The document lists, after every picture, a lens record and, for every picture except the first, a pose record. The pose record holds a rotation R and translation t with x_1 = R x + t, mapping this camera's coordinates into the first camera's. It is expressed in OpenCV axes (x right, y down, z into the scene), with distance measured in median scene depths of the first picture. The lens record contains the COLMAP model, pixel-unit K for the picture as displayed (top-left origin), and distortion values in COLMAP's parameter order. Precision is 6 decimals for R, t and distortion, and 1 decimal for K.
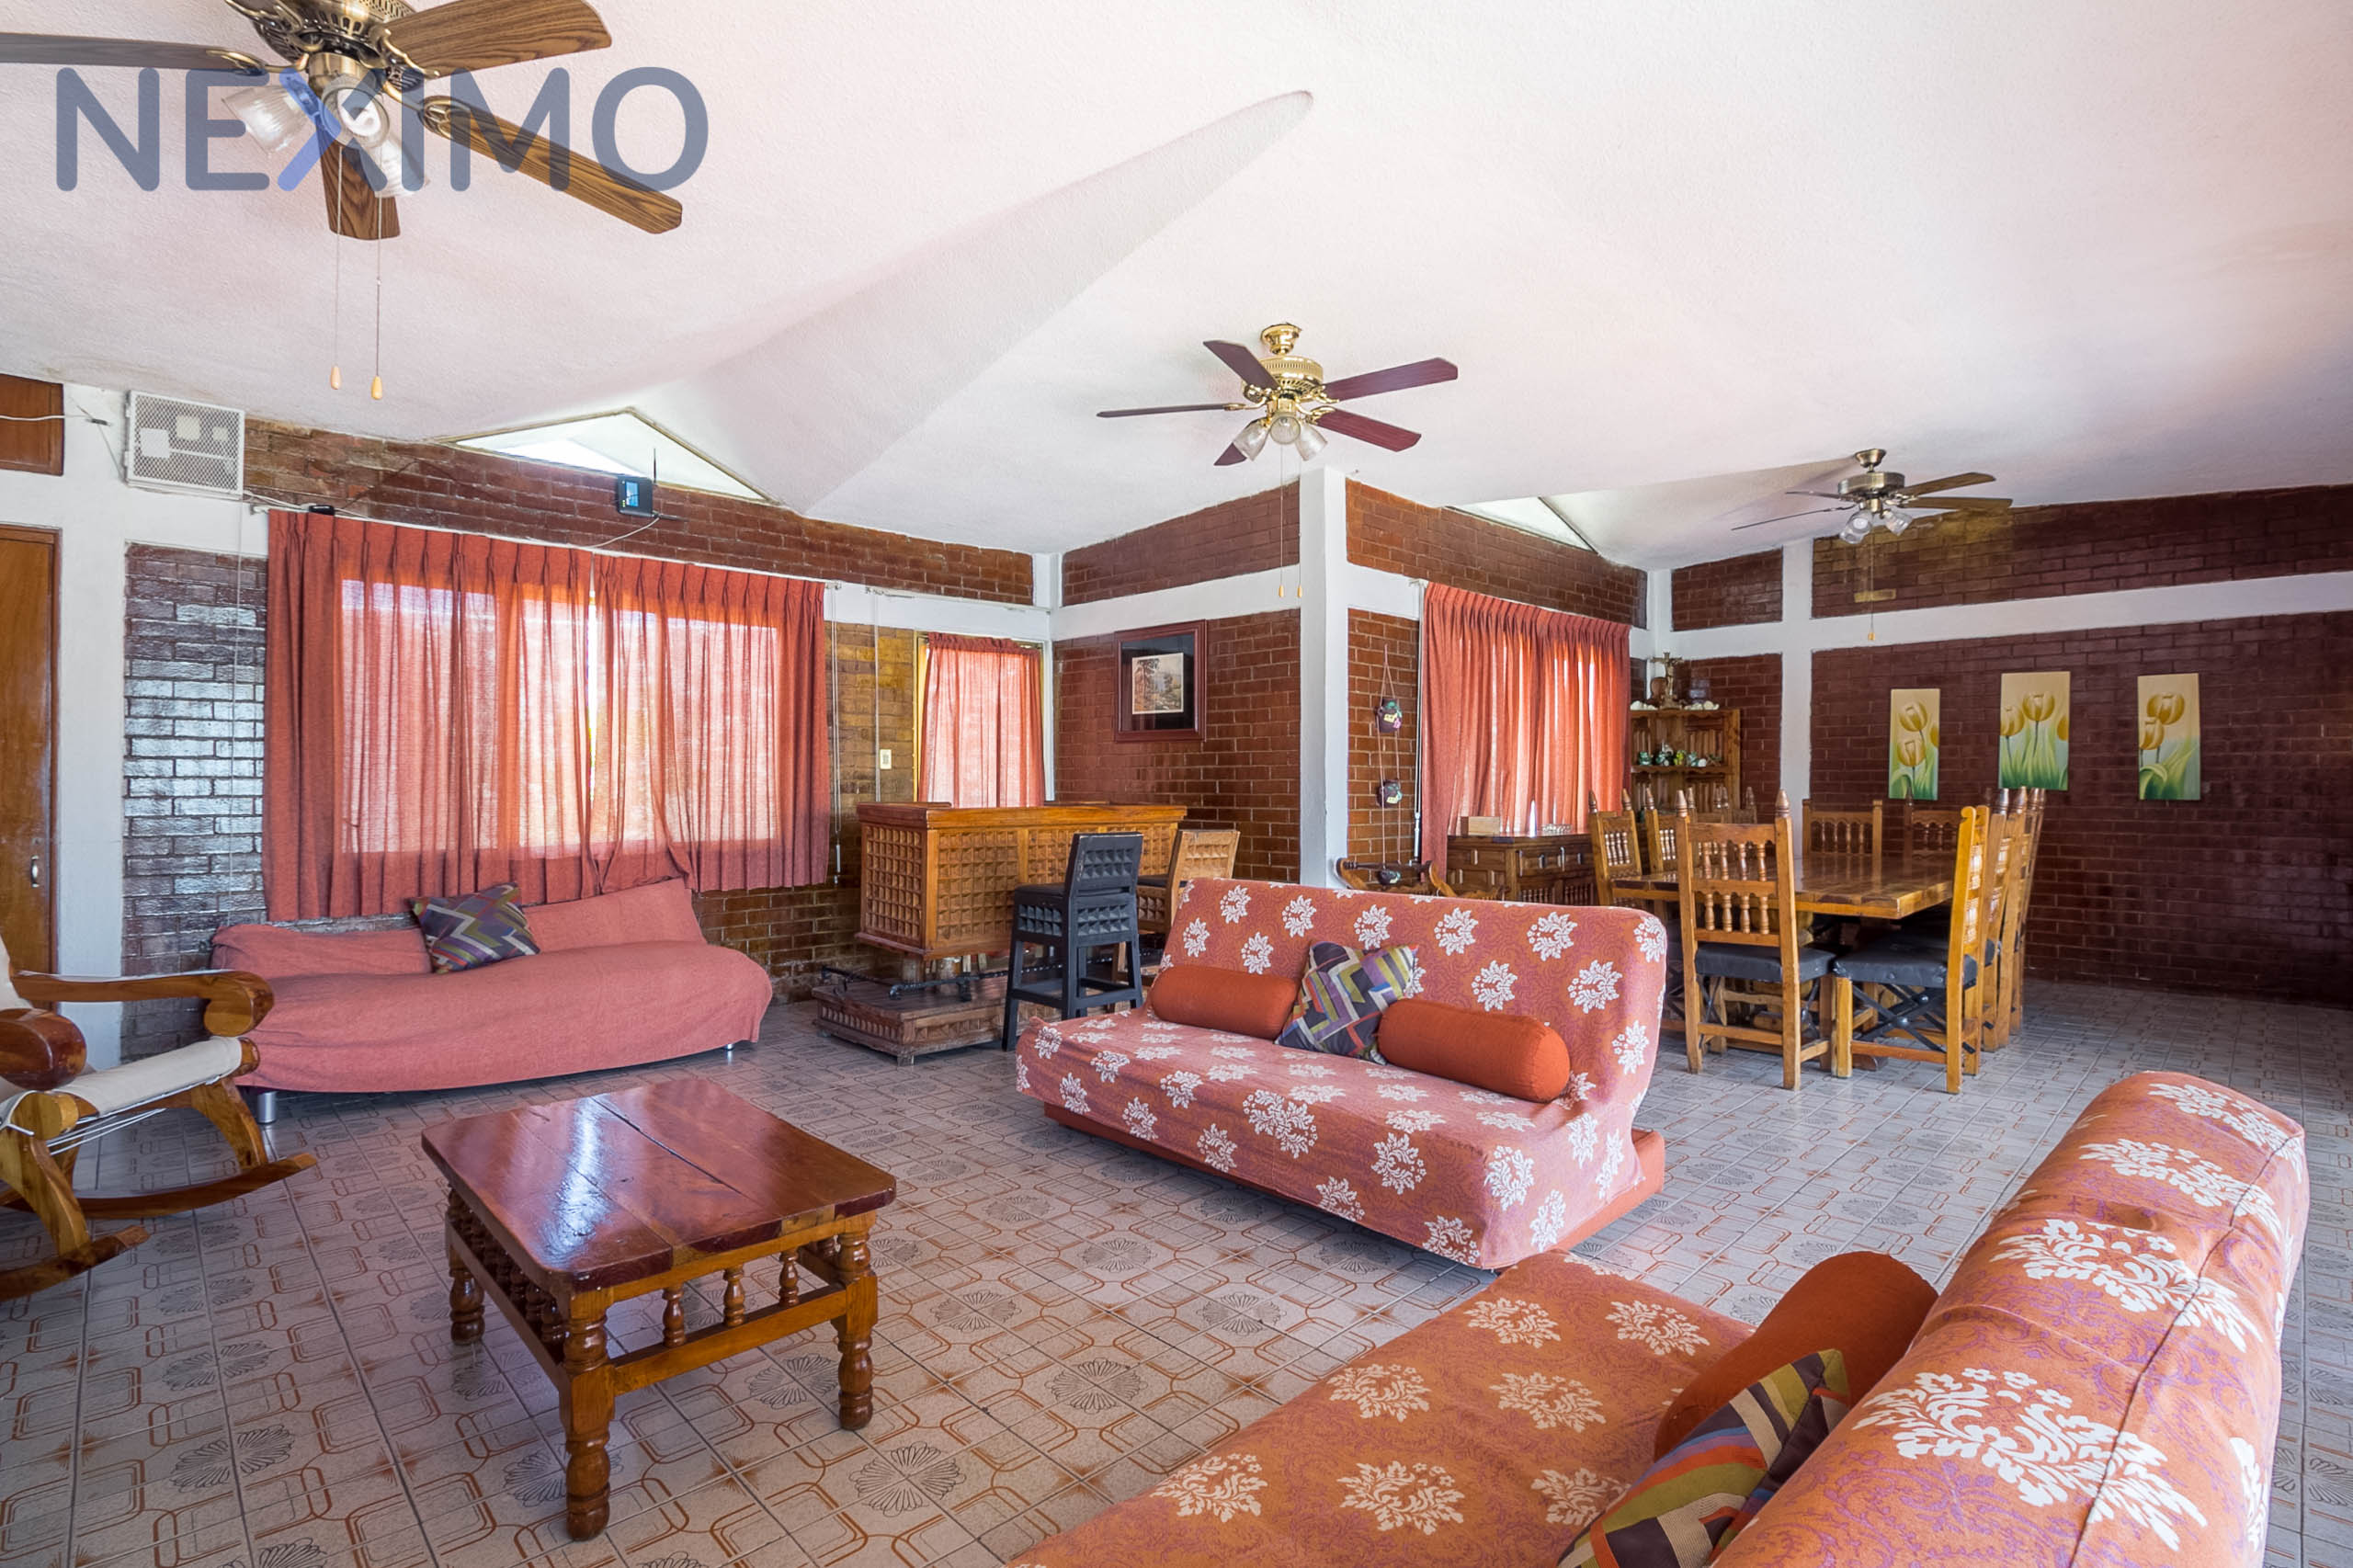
lens RADIAL K [[1103.8, 0, 1138.9], [0, 1103.8, 795.4], [0, 0, 1]] dist [-0.040863, -0.000518]
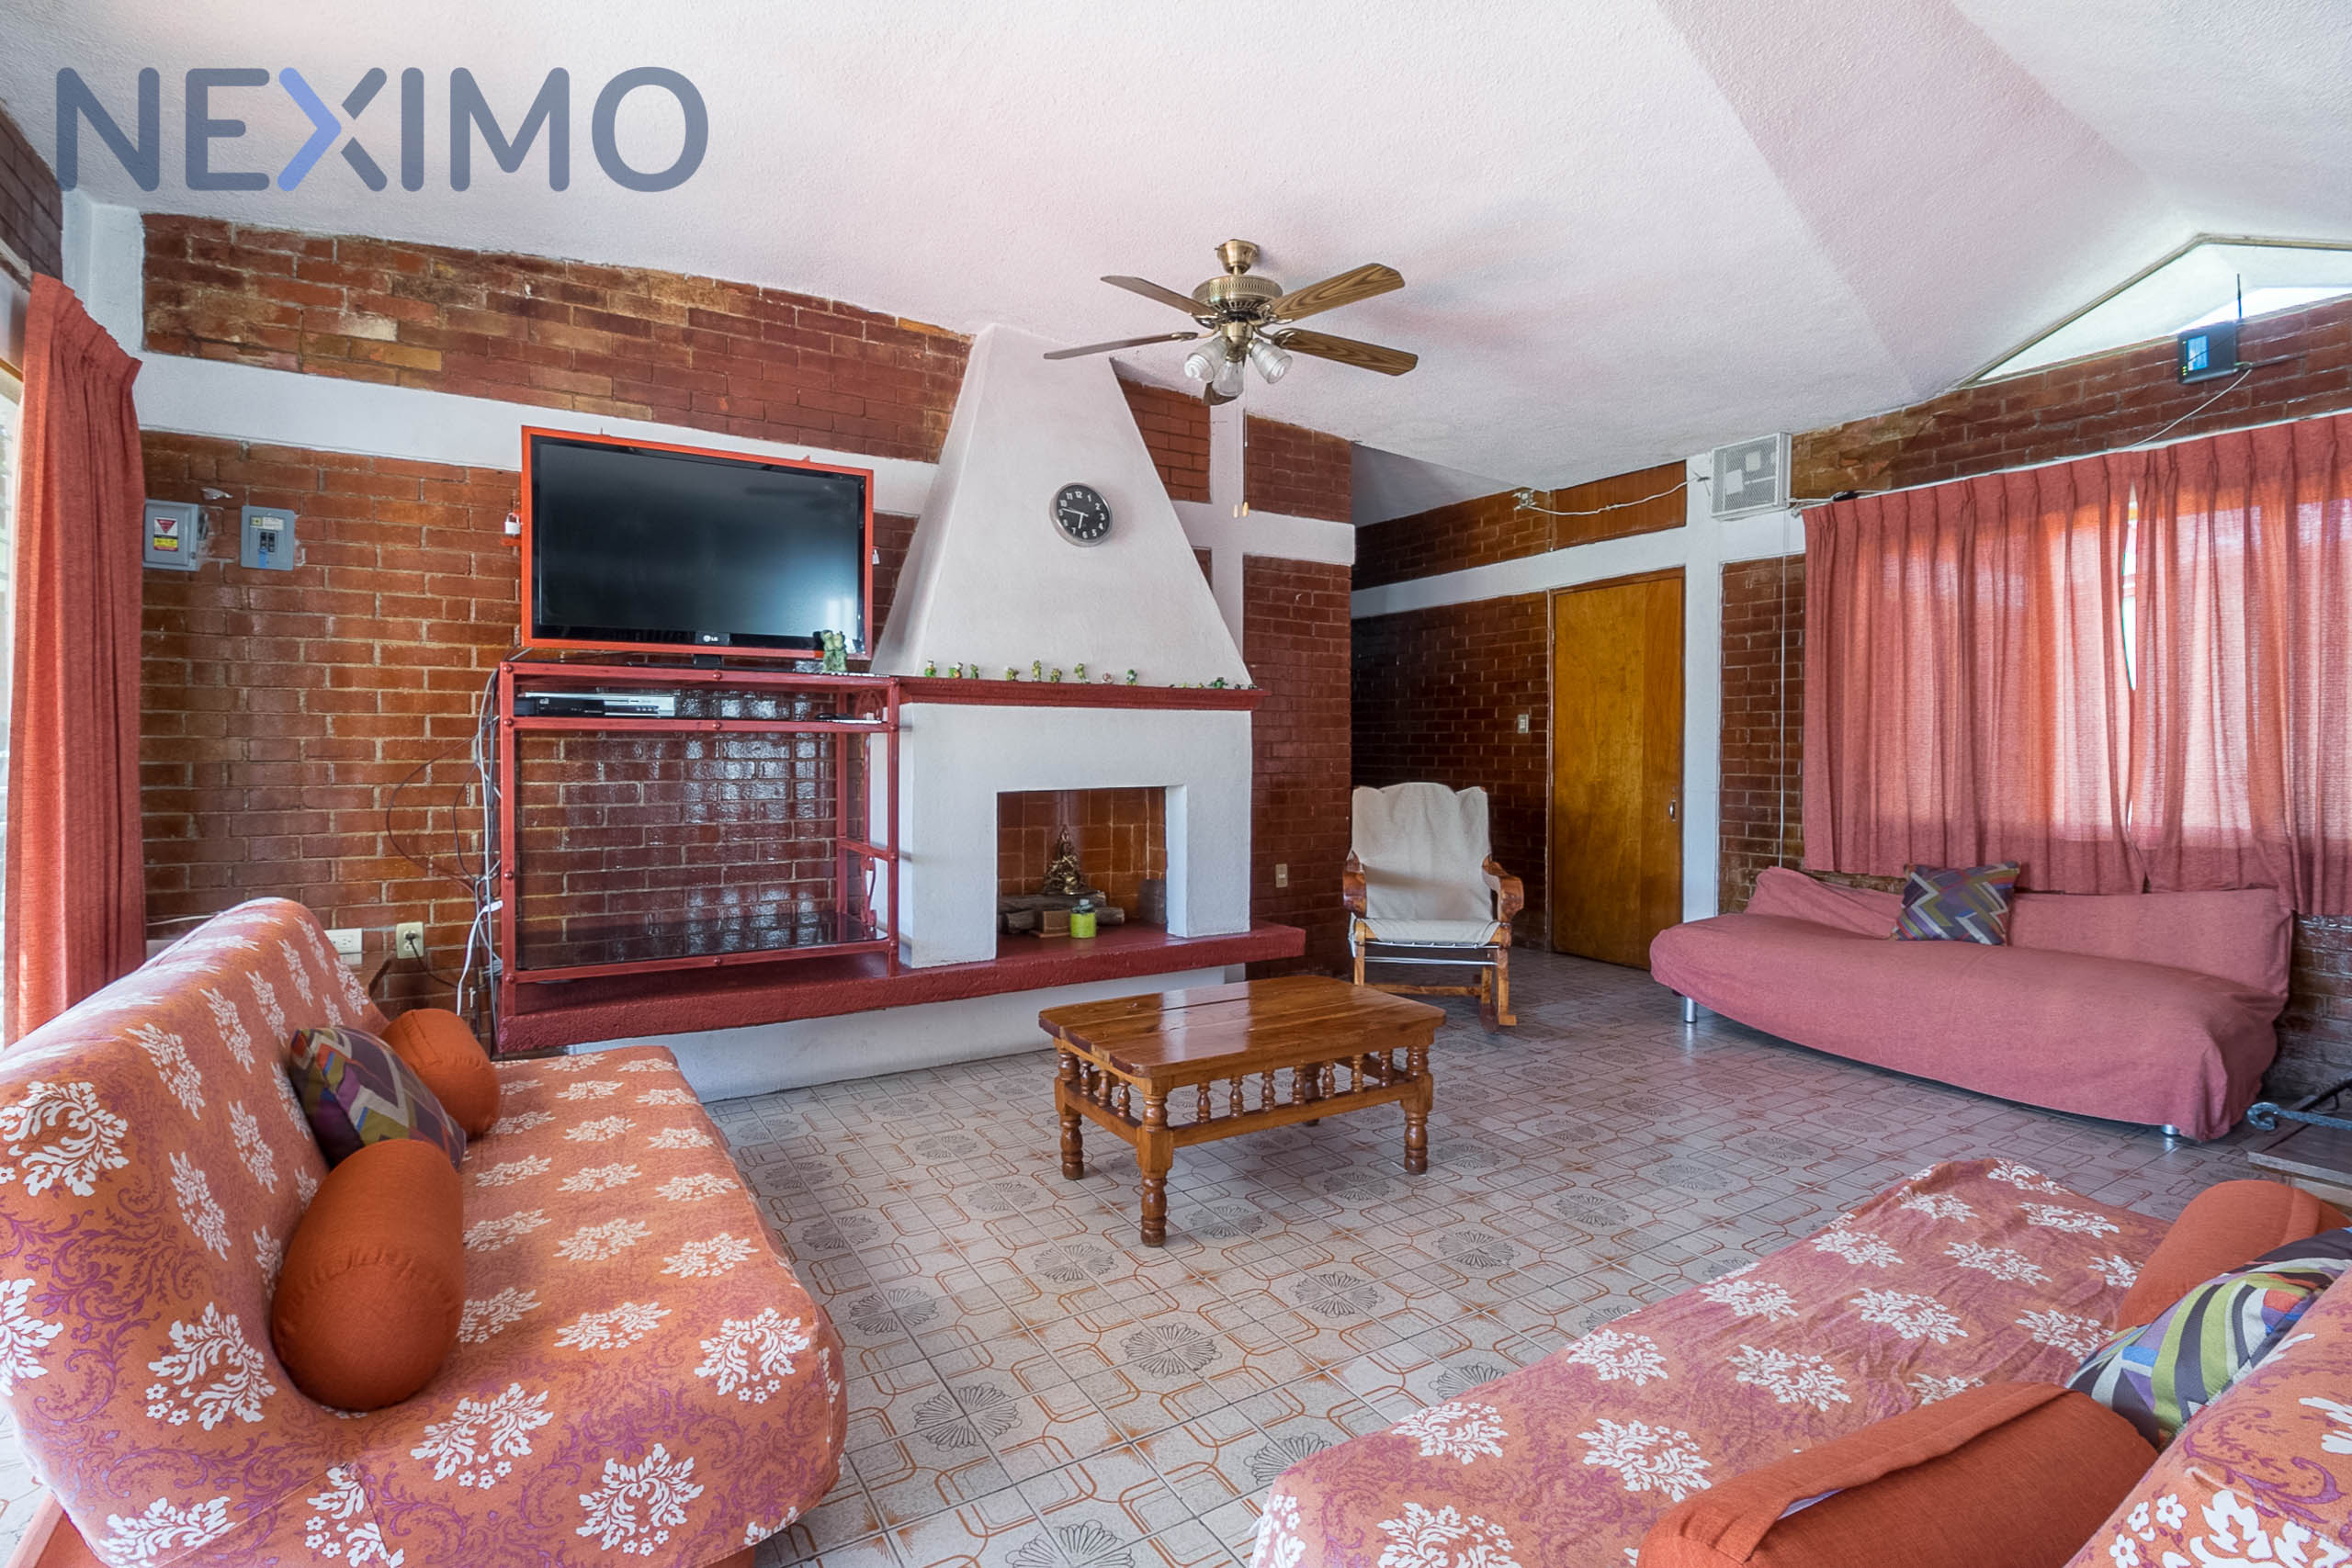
lens RADIAL K [[1082.4, 0, 1174.0], [0, 1082.4, 744.7], [0, 0, 1]] dist [-0.028441, -0.000137]
pose [[-0.211888, -0.003674, -0.977287, 2.451917], [-0.008922, 0.999959, -0.001824, -0.039015], [0.977253, 0.008333, -0.211912, 3.186651]]
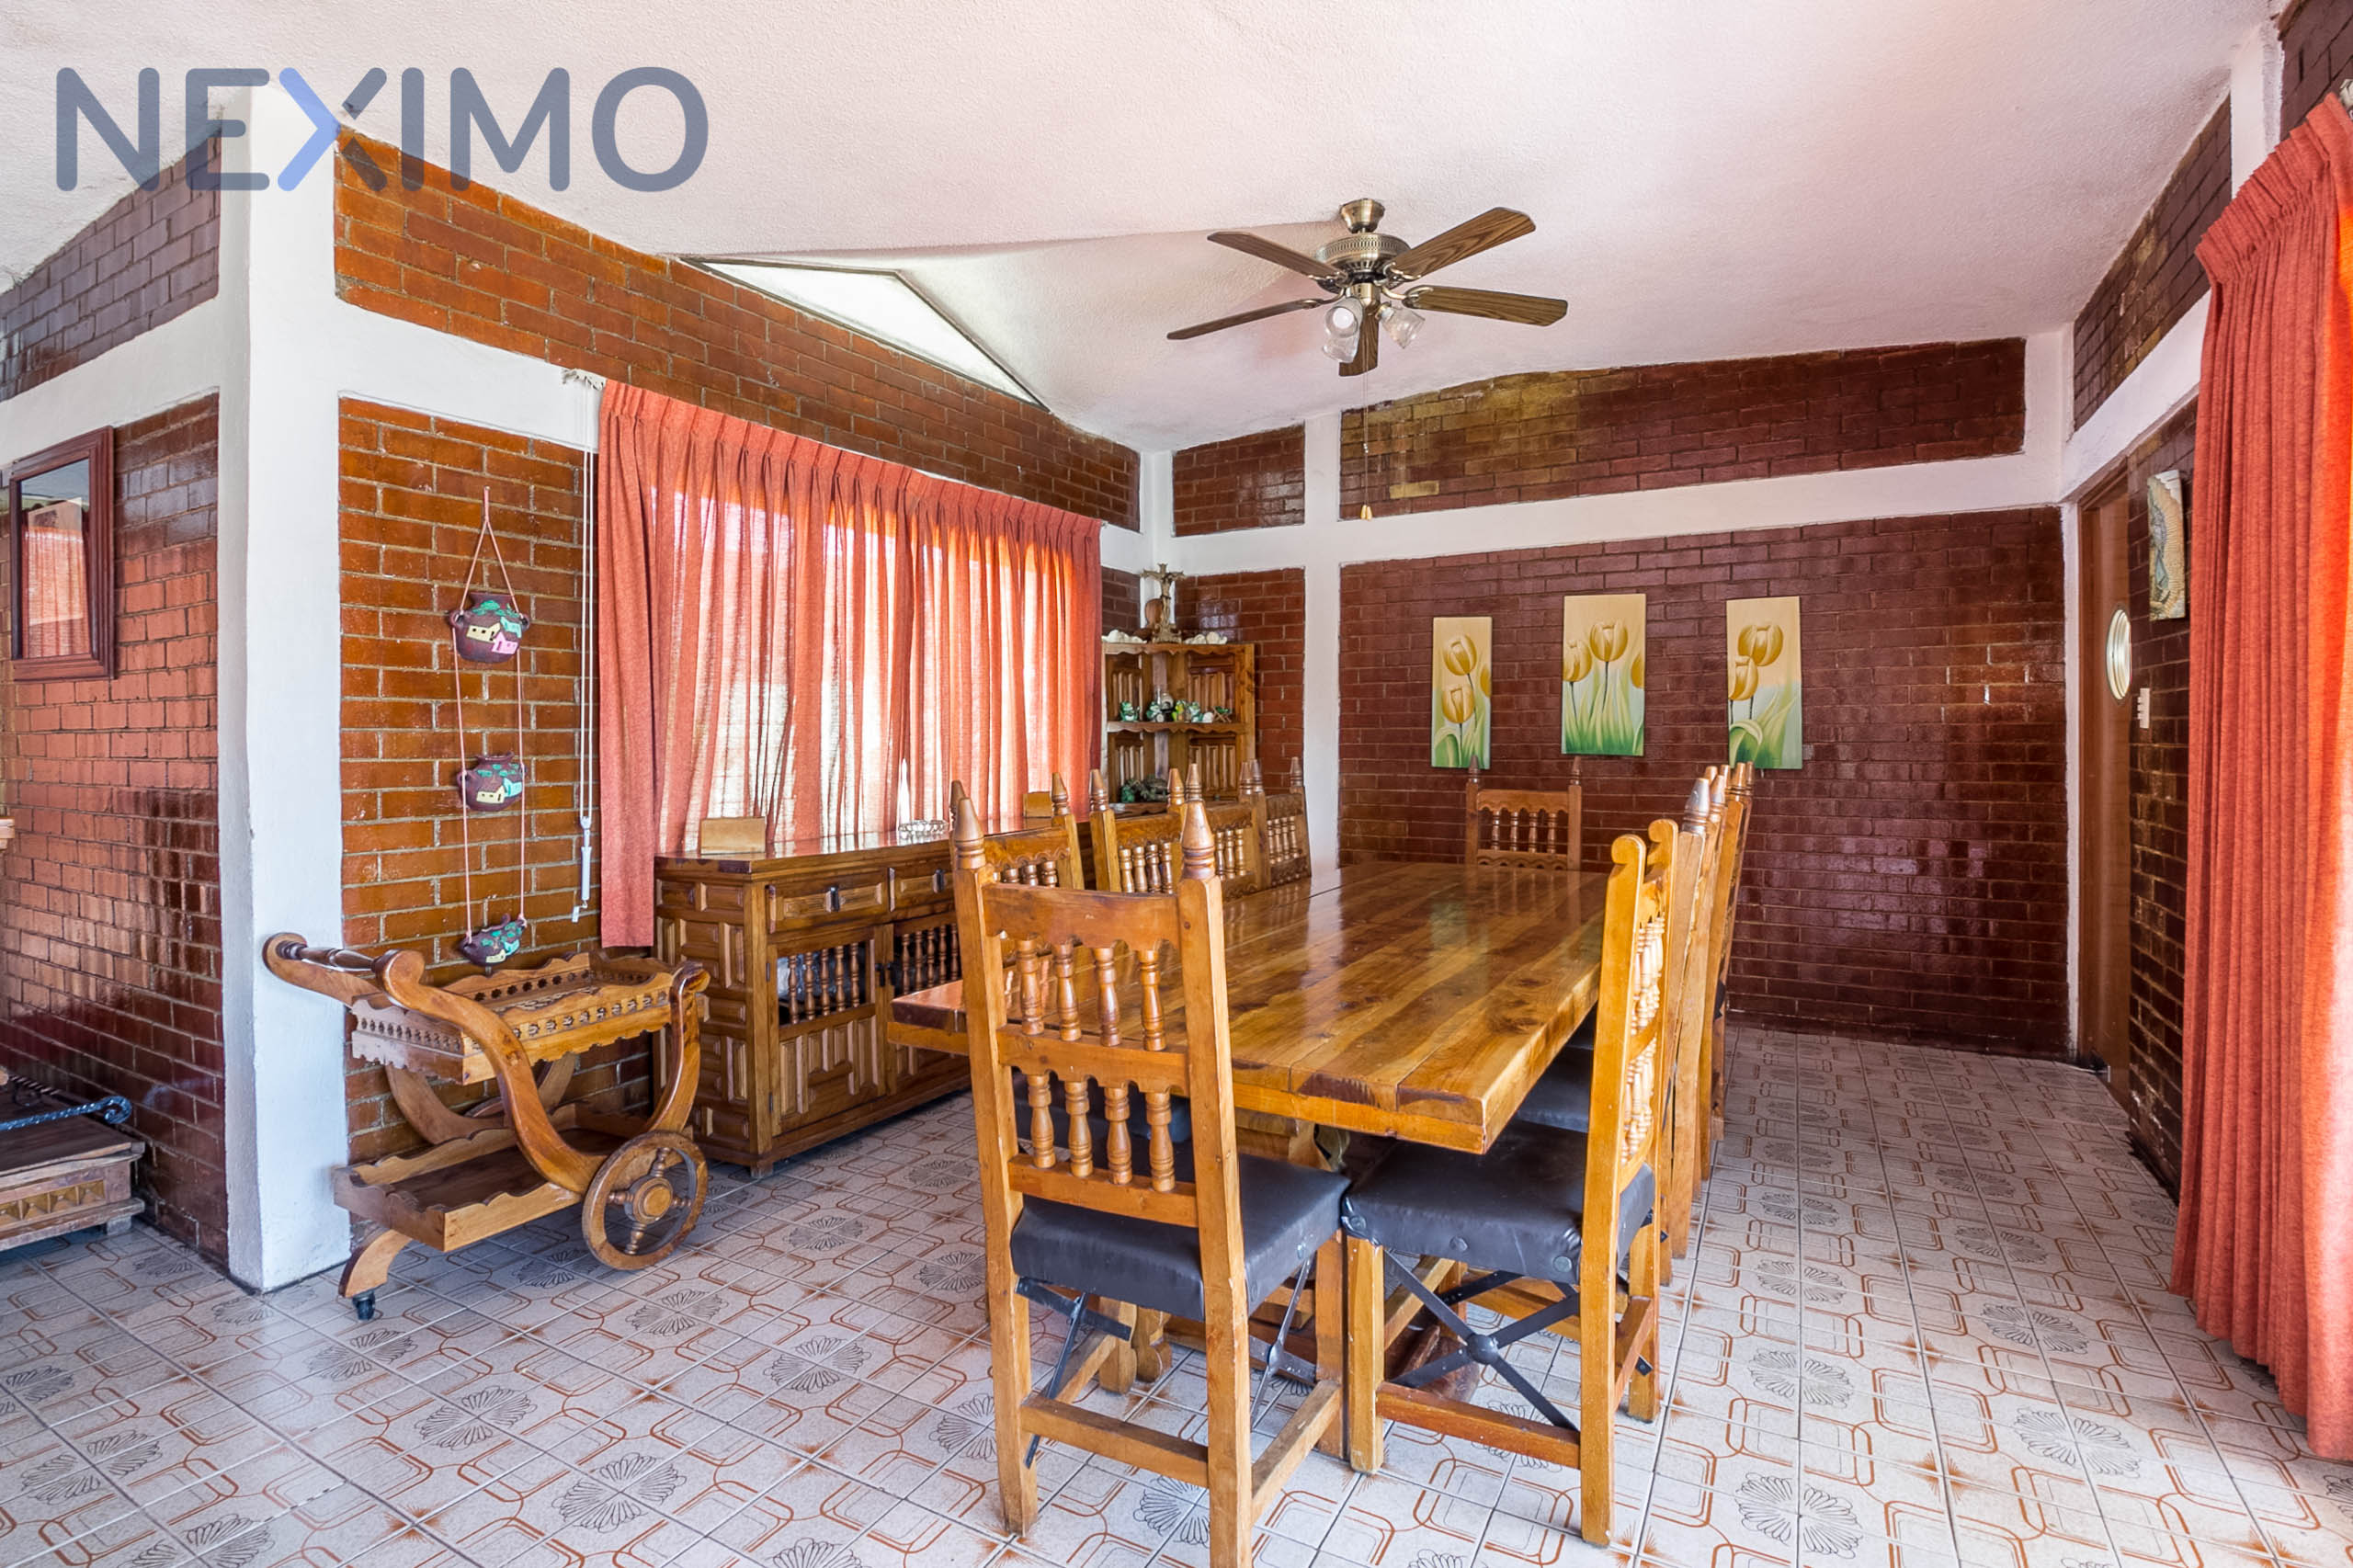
lens RADIAL K [[1082.9, 0, 1174.5], [0, 1082.9, 744.6], [0, 0, 1]] dist [-0.028441, -0.000137]
pose [[0.952968, -0.007740, 0.302973, 0.315524], [0.007975, 0.999968, 0.000462, -0.014408], [-0.302967, 0.001976, 0.952999, 0.367479]]
